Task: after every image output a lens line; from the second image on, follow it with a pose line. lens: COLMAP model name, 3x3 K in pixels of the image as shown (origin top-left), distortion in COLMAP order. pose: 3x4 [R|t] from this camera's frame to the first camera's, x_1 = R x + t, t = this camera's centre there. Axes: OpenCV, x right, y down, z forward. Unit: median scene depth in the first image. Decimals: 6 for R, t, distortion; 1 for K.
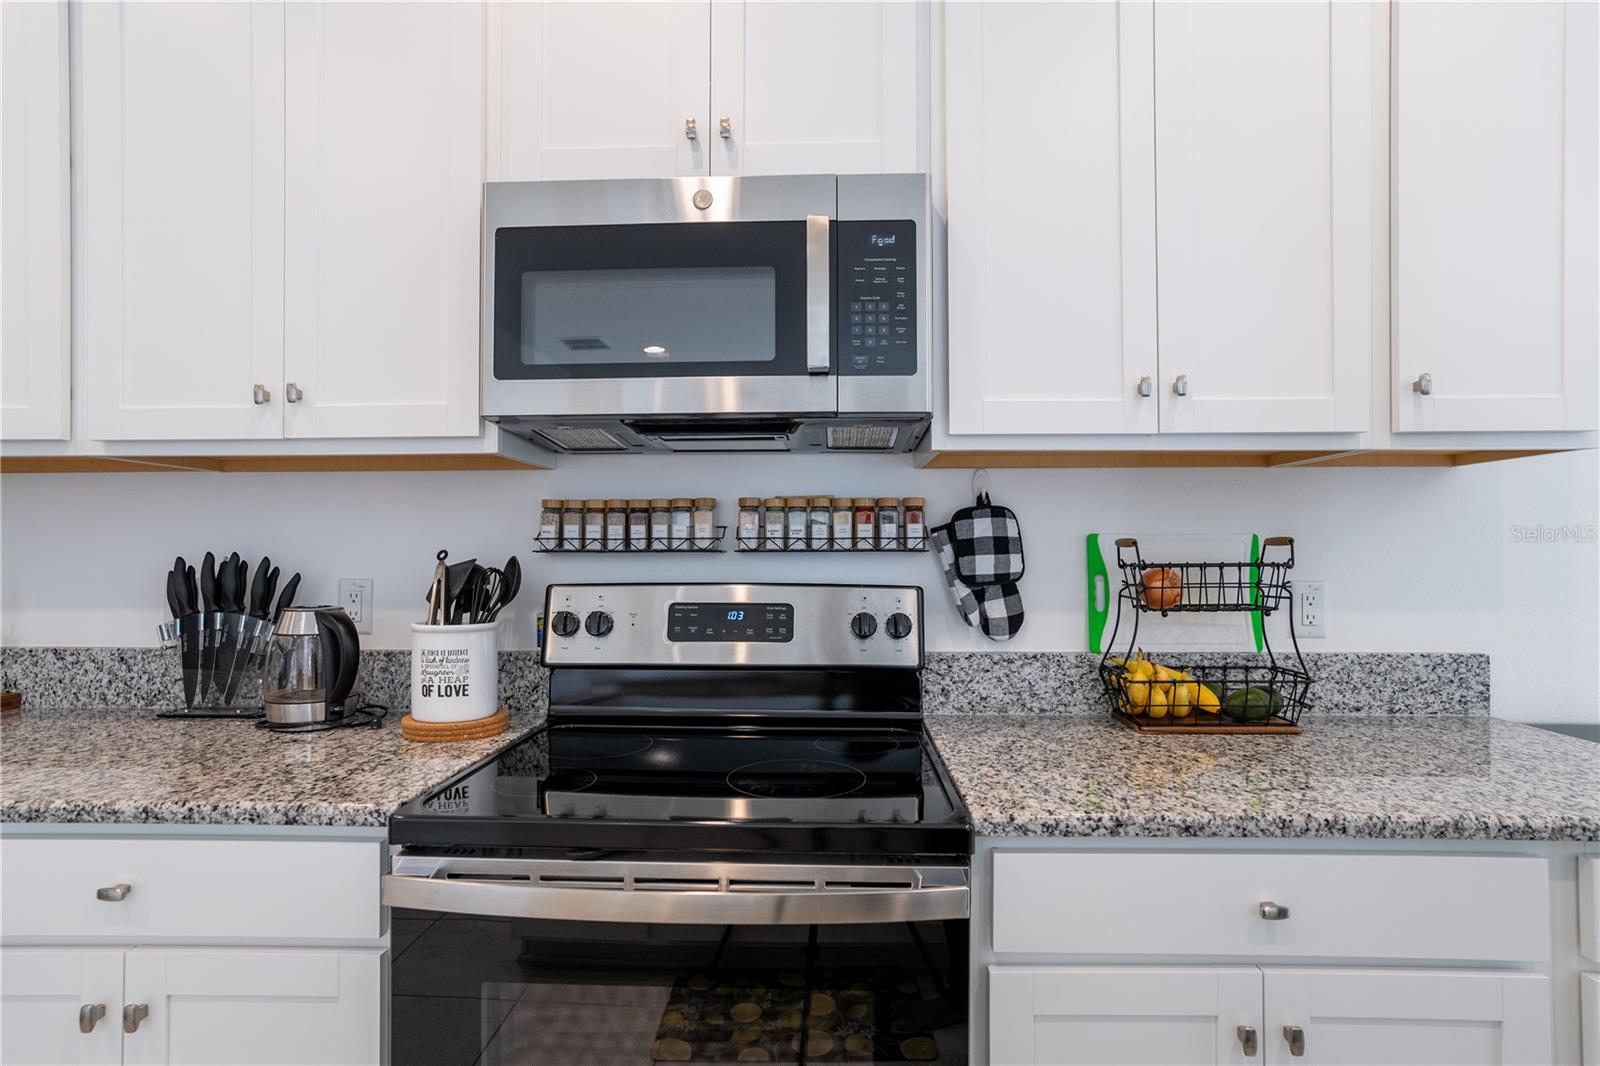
lens RADIAL K [[791.6, 0, 810.2], [0, 791.6, 545.3], [0, 0, 1]] dist [-0.035445, 0.022965]
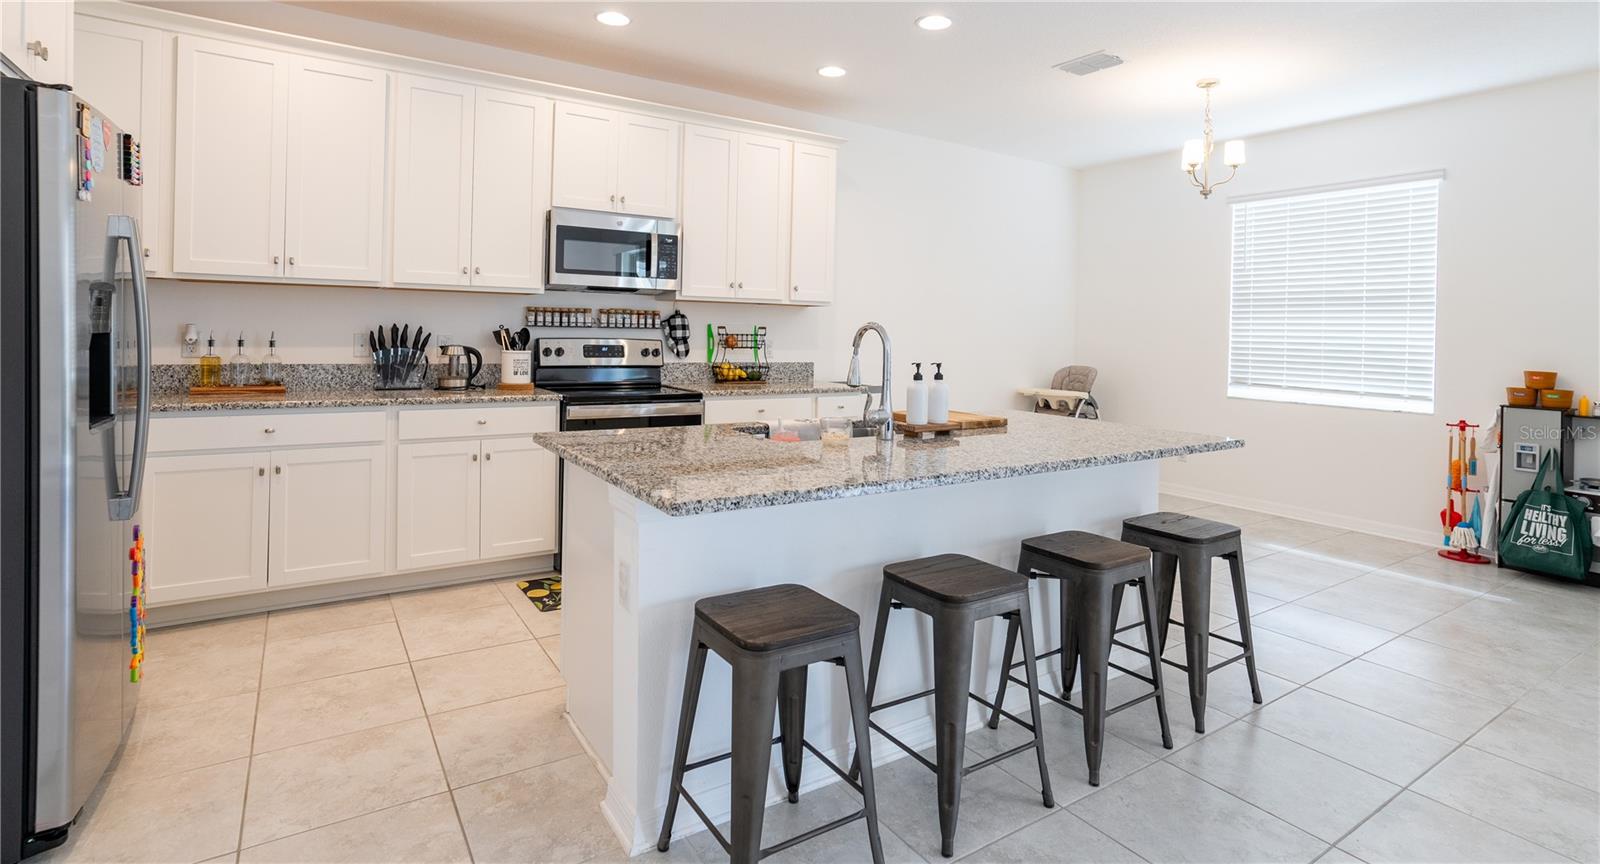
lens RADIAL K [[781.3, 0, 803.4], [0, 781.3, 324.0], [0, 0, 1]] dist [-0.023102, 0.003063]
pose [[0.816869, 0.022486, 0.576385, -1.145852], [-0.025442, 0.999672, -0.002942, -0.015791], [-0.576262, -0.012262, 0.817173, -1.773886]]
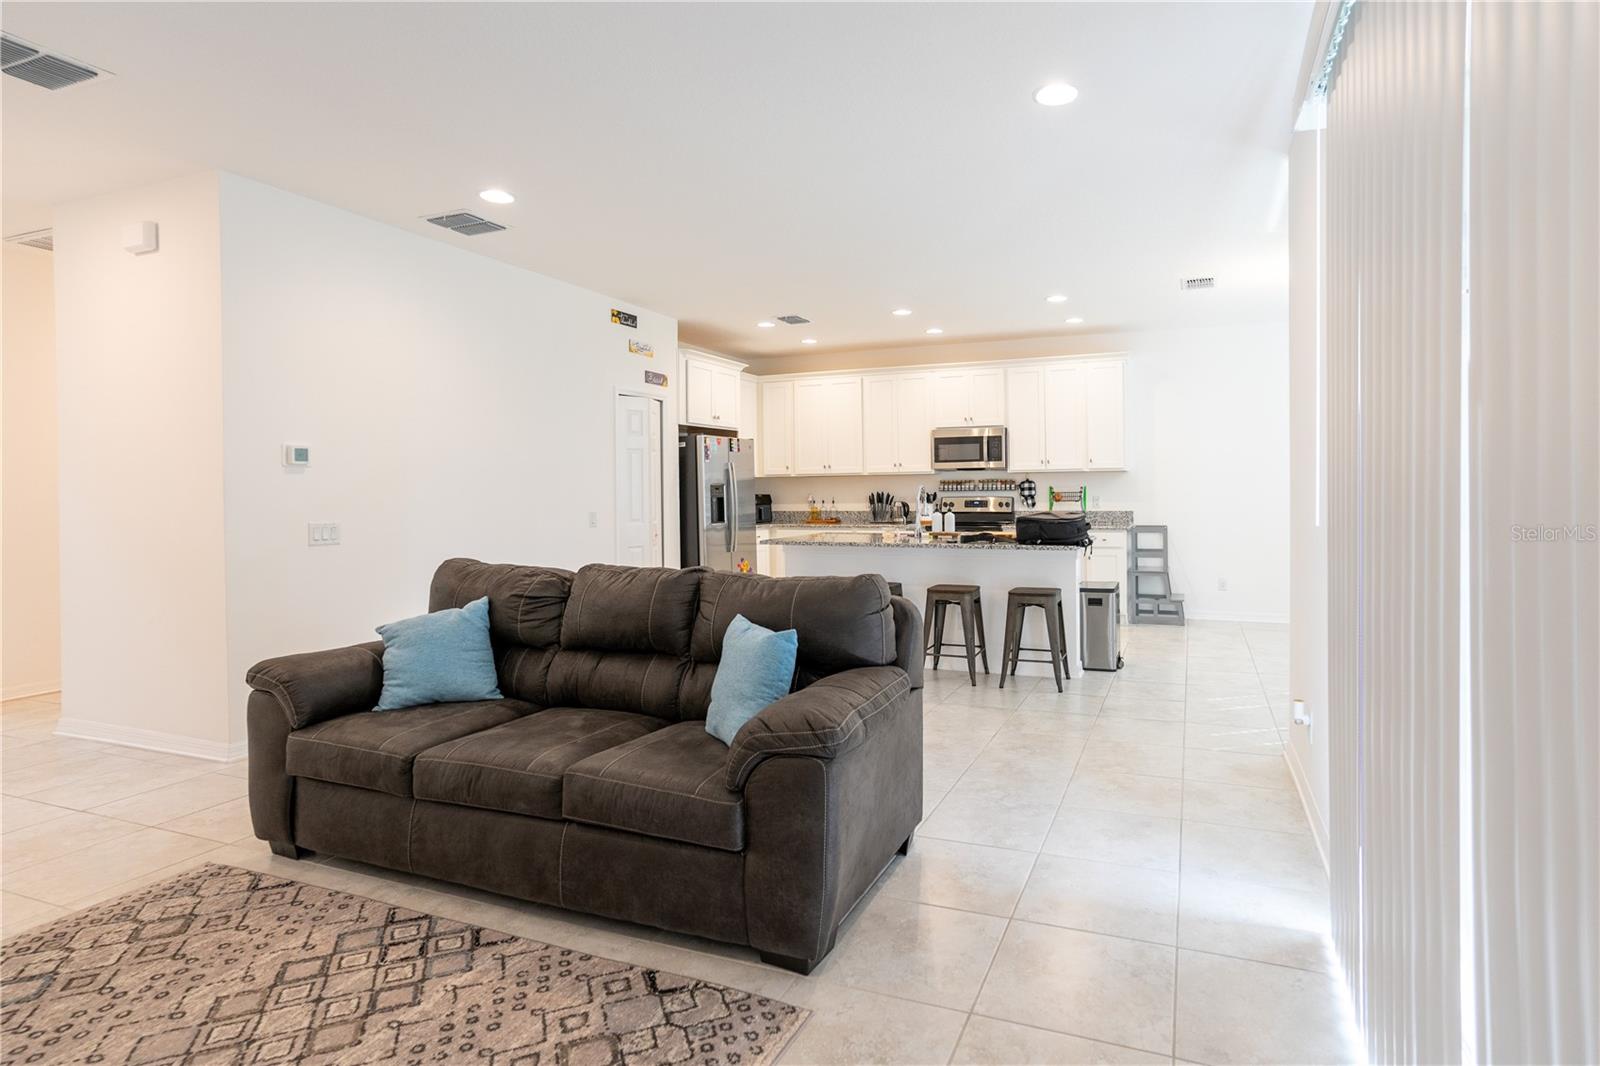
lens RADIAL K [[791.6, 0, 897.1], [0, 791.6, 489.5], [0, 0, 1]] dist [-0.035445, 0.022965]
pose [[0.945902, -0.009375, -0.324318, 1.078092], [0.011549, 0.999922, 0.004780, -0.029501], [0.324248, -0.008267, 0.945936, -4.019669]]
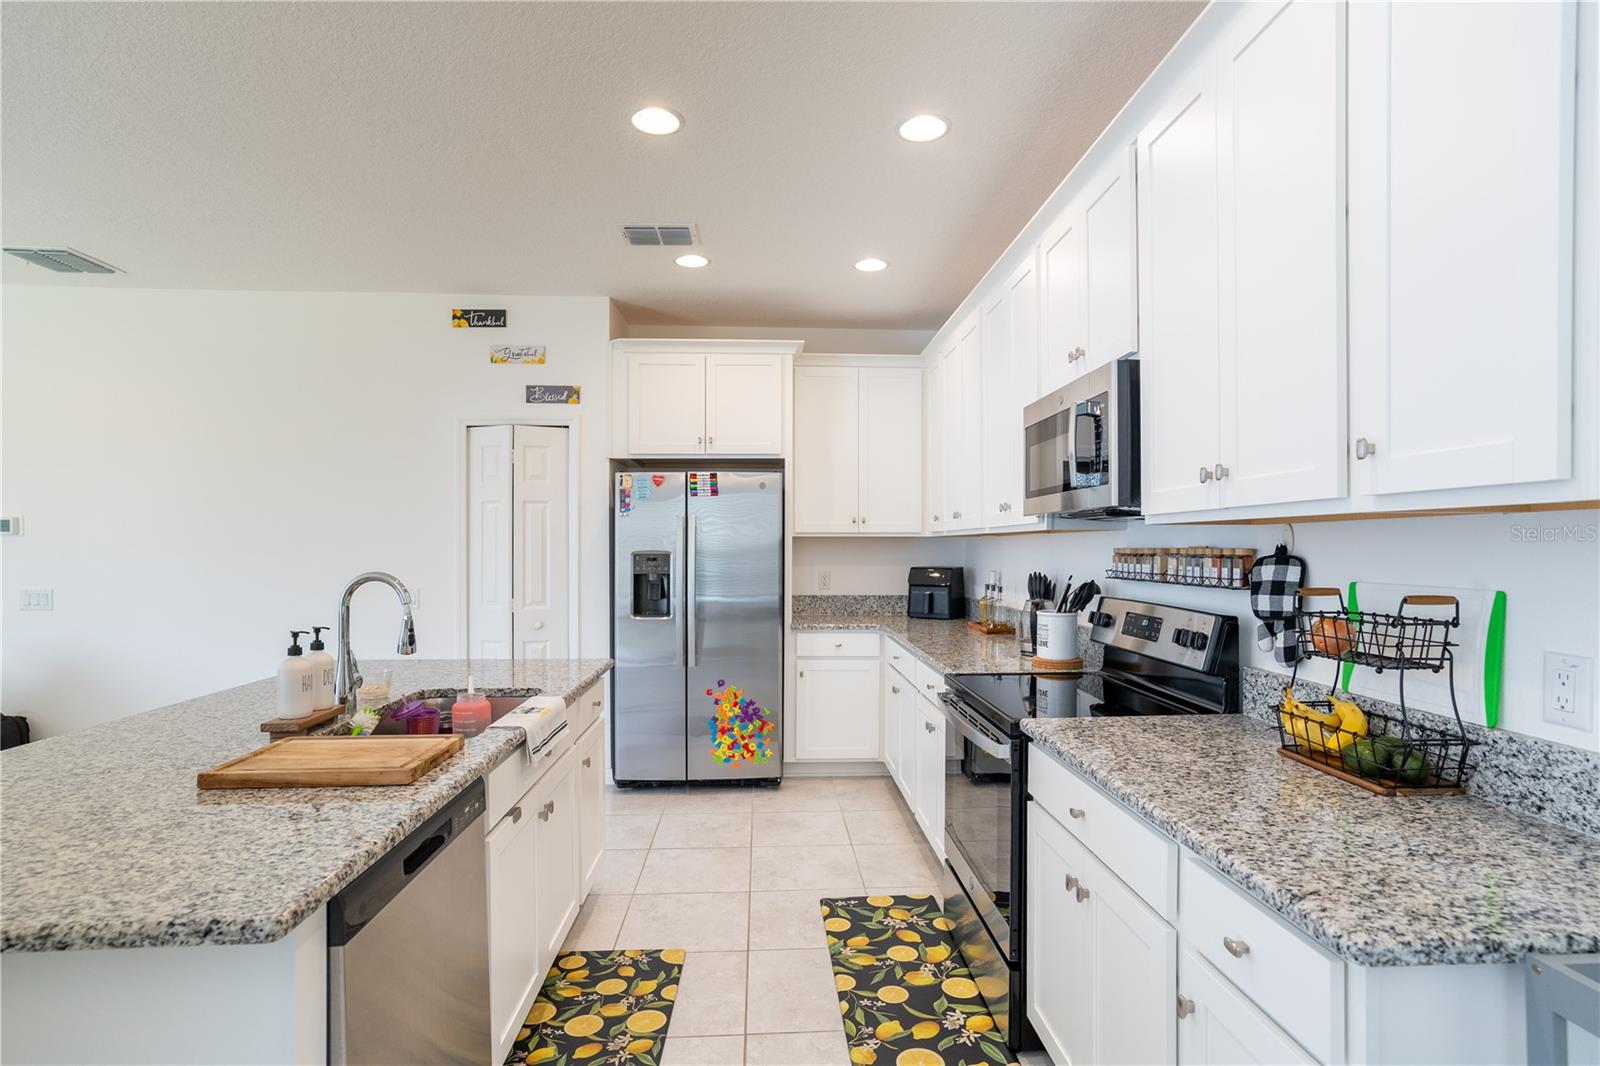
lens RADIAL K [[791.6, 0, 808.4], [0, 791.6, 550.1], [0, 0, 1]] dist [-0.035445, 0.022965]
pose [[0.088560, 0.006160, -0.996052, 1.401044], [0.004866, 0.999966, 0.006617, -0.070893], [0.996059, -0.005432, 0.088527, 0.177670]]
